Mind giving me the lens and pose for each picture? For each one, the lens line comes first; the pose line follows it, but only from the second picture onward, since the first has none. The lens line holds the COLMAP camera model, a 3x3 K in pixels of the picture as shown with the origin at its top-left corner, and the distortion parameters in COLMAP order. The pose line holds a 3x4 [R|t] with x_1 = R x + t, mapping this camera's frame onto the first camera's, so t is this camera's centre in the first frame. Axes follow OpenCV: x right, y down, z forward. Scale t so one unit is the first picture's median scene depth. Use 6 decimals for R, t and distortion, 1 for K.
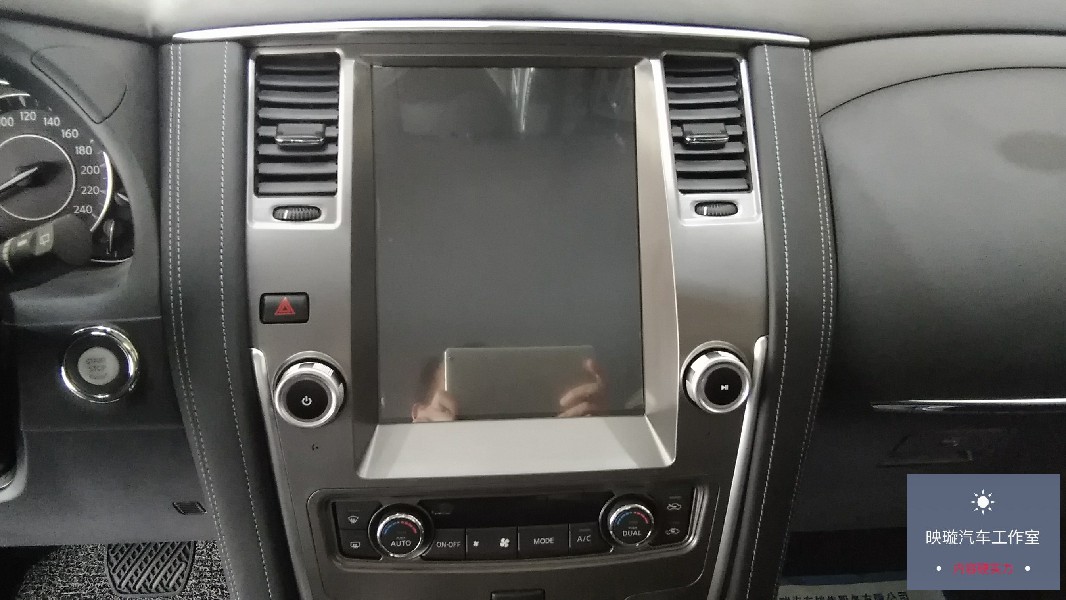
lens RADIAL K [[873.3, 0, 530.8], [0, 873.3, 301.2], [0, 0, 1]] dist [0.027423, -0.026035]
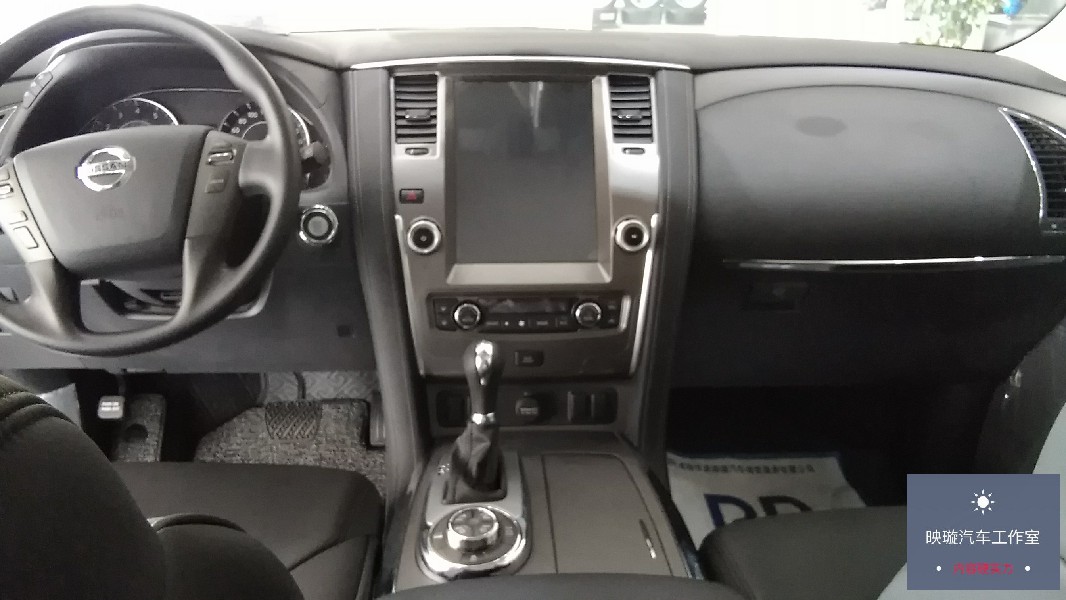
lens RADIAL K [[873.3, 0, 532.9], [0, 873.3, 299.4], [0, 0, 1]] dist [0.027423, -0.026035]
pose [[0.999367, -0.000224, -0.035576, 0.060330], [-0.002744, 0.996517, -0.083342, 0.375595], [0.035470, 0.083387, 0.995886, -0.879870]]
